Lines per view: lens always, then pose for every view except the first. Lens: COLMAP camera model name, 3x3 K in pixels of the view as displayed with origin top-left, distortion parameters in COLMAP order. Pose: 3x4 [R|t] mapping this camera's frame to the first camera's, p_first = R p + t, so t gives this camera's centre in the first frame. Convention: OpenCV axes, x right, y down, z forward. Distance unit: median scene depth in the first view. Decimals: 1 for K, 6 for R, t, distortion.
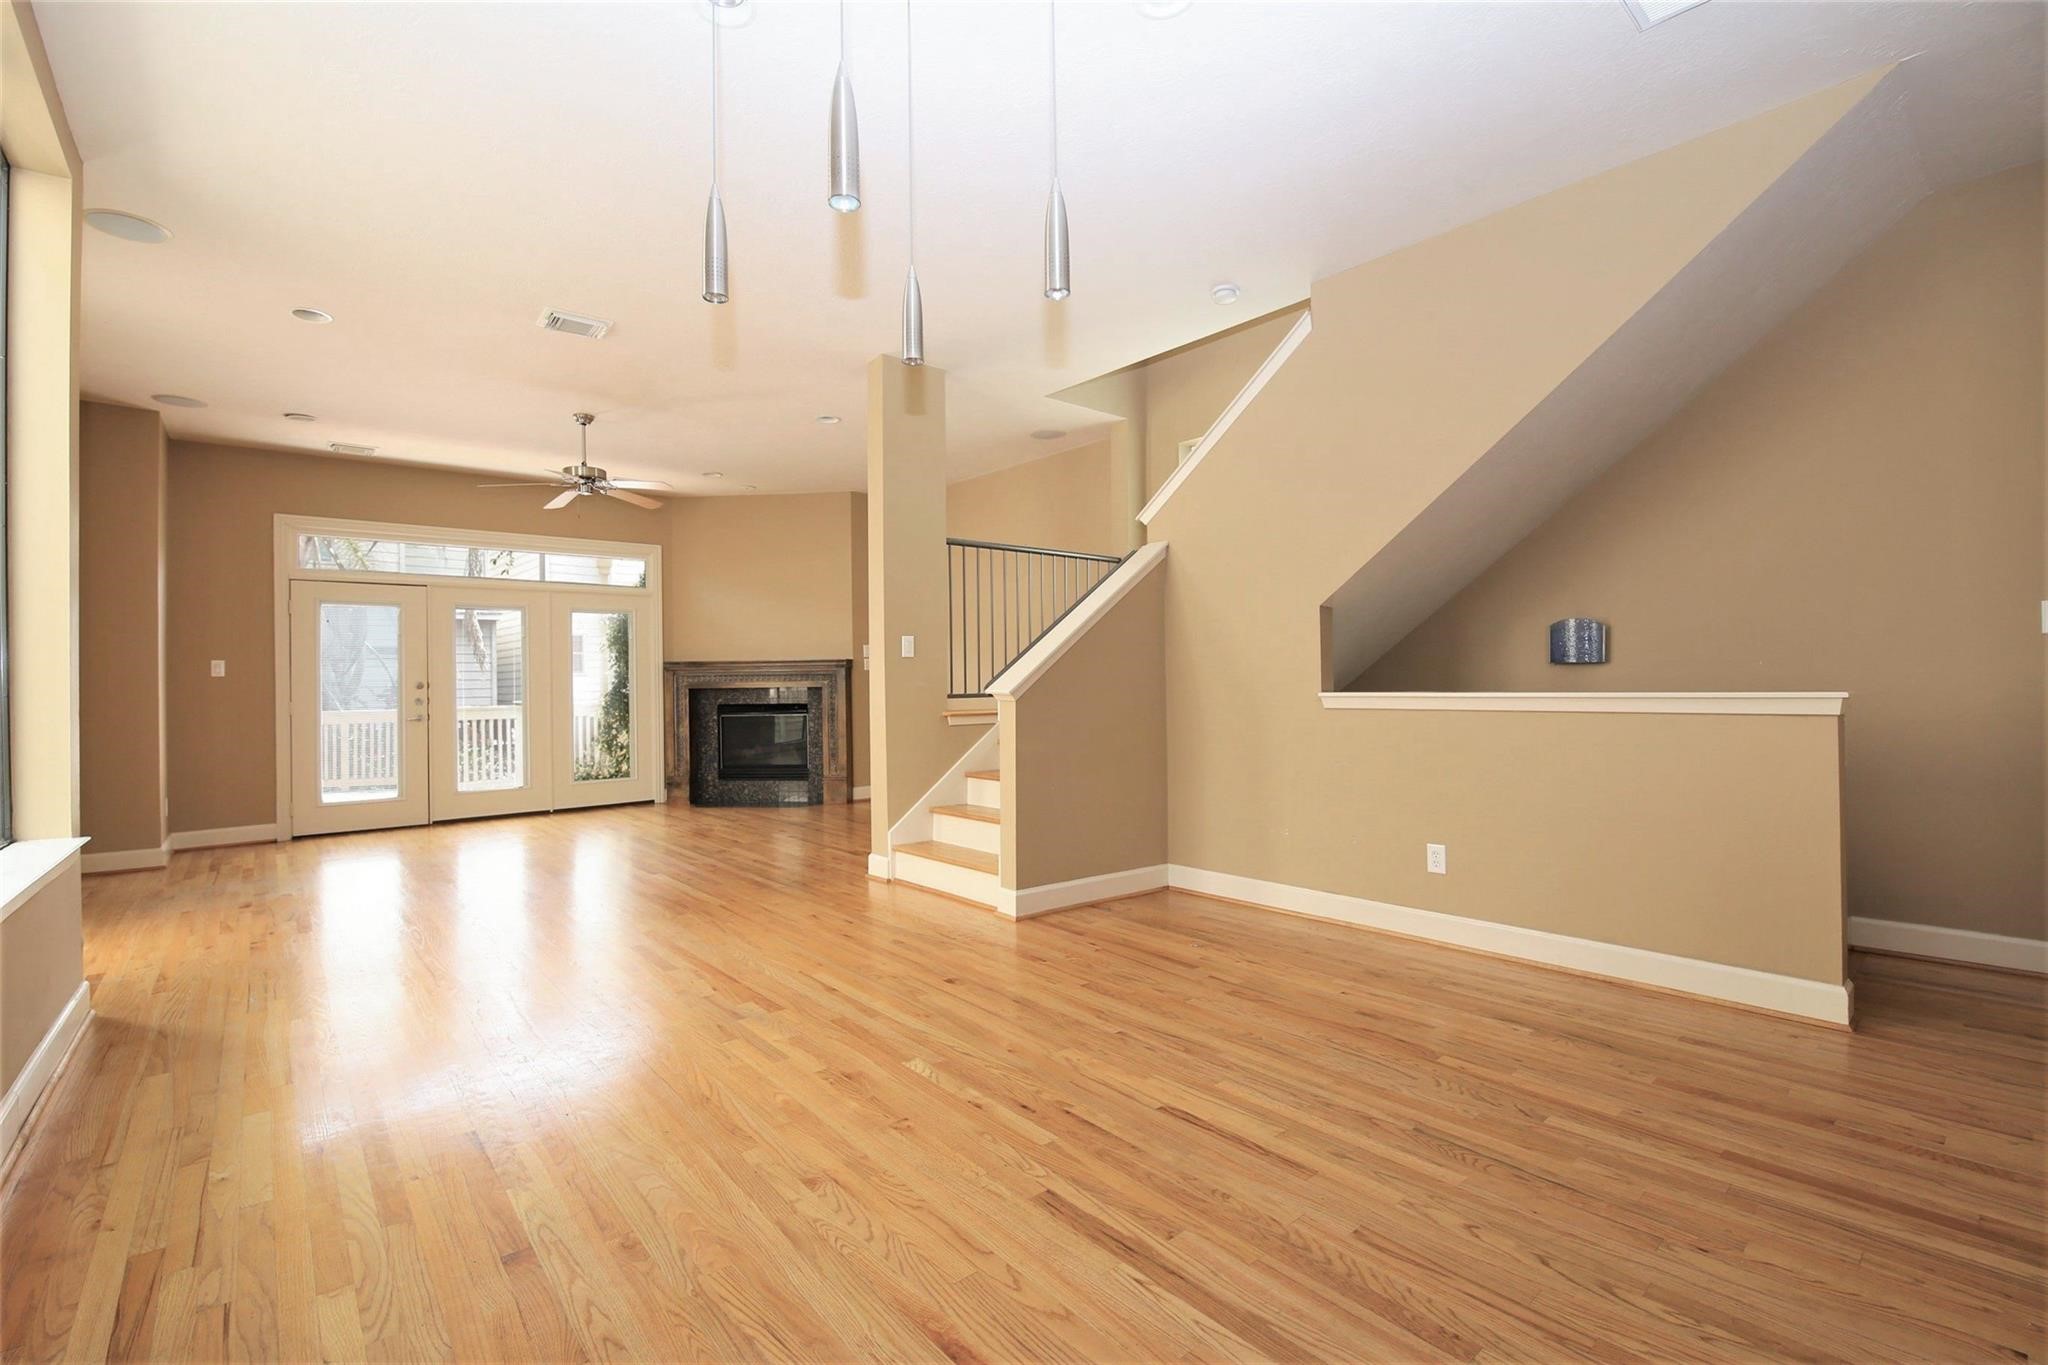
lens RADIAL K [[881.7, 0, 1027.8], [0, 881.7, 672.5], [0, 0, 1]] dist [-0.004623, -0.007696]
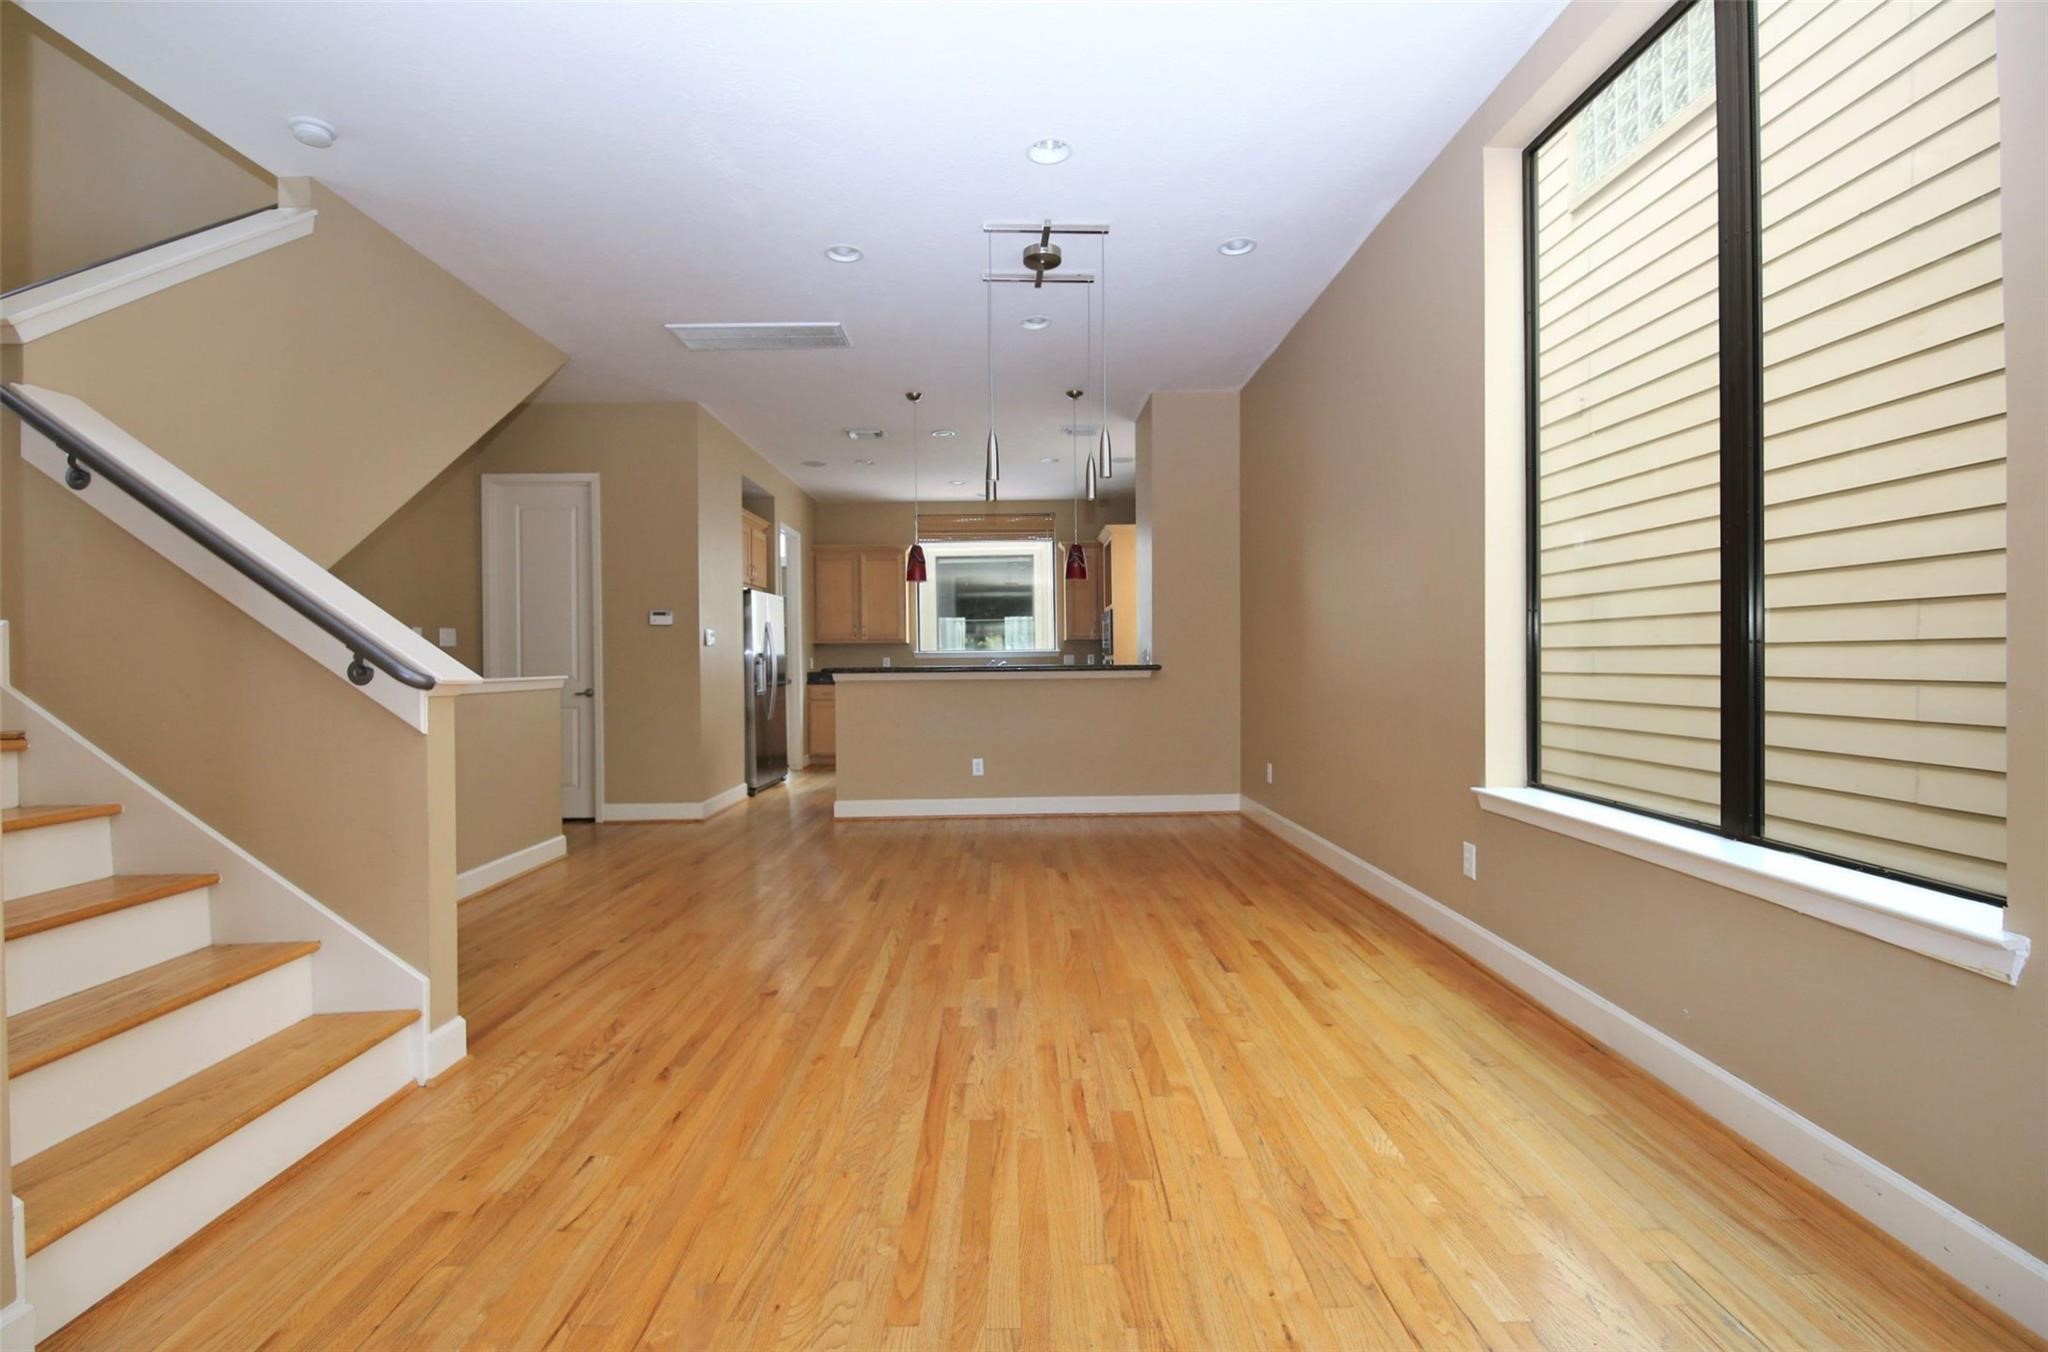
lens RADIAL K [[888.2, 0, 1018.4], [0, 888.2, 673.0], [0, 0, 1]] dist [-0.009102, -0.000303]
pose [[-0.758843, 0.012310, 0.651158, -0.385704], [0.013153, 0.999907, -0.003575, 0.013336], [-0.651141, 0.005852, -0.758934, 0.673249]]
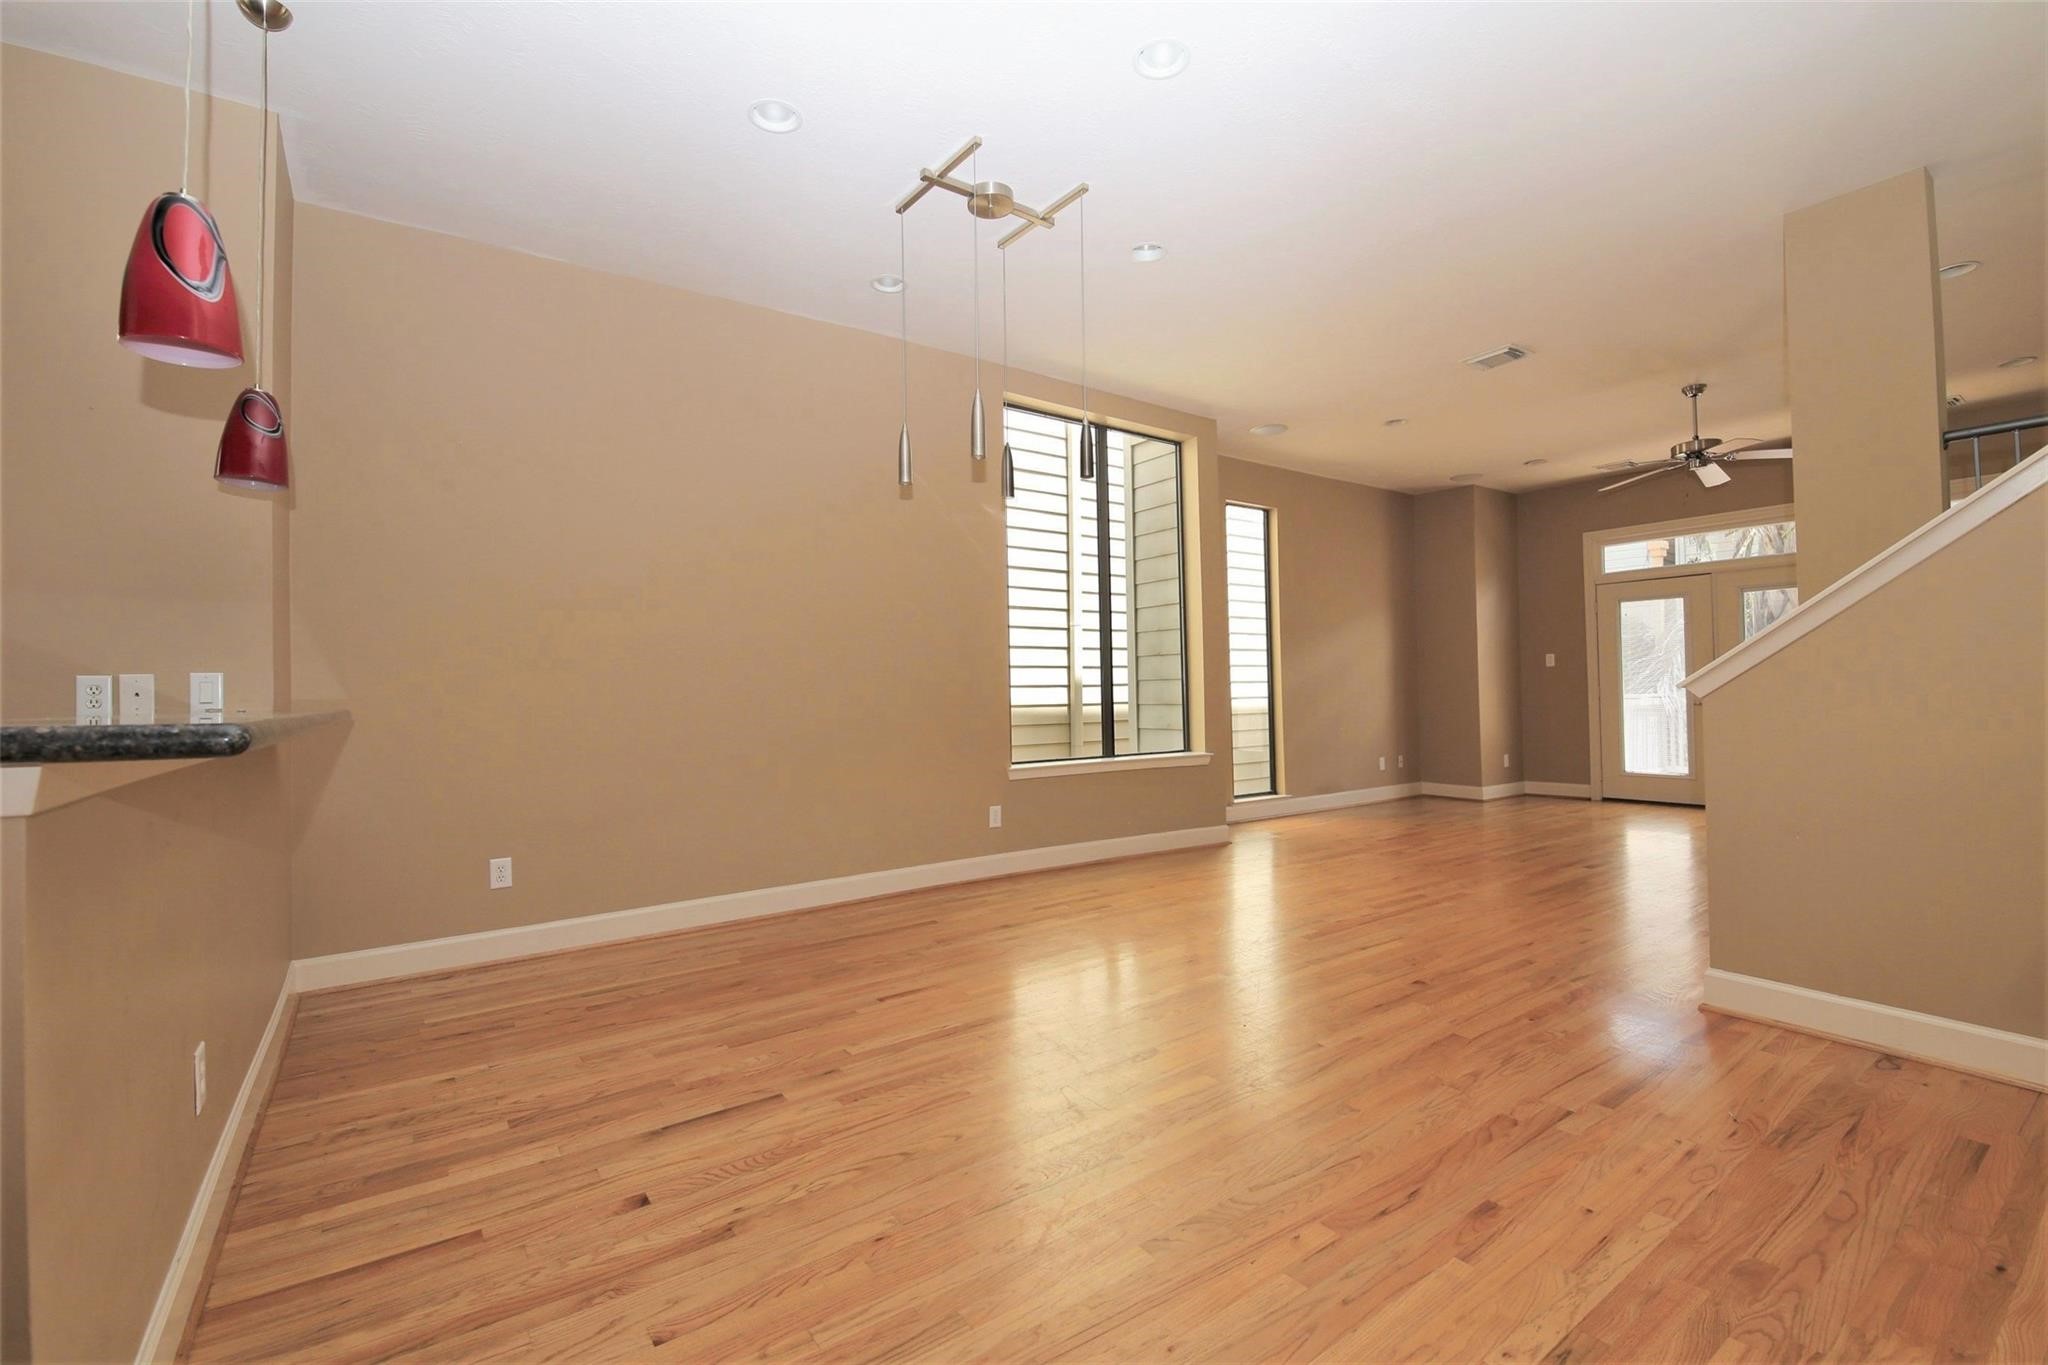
lens RADIAL K [[891.8, 0, 1021.9], [0, 891.8, 678.0], [0, 0, 1]] dist [-0.001417, -0.009016]
pose [[-0.096840, 0.000793, -0.995300, 0.416496], [0.031601, 0.999498, -0.002278, 0.000228], [0.994798, -0.031673, -0.096817, 0.296609]]
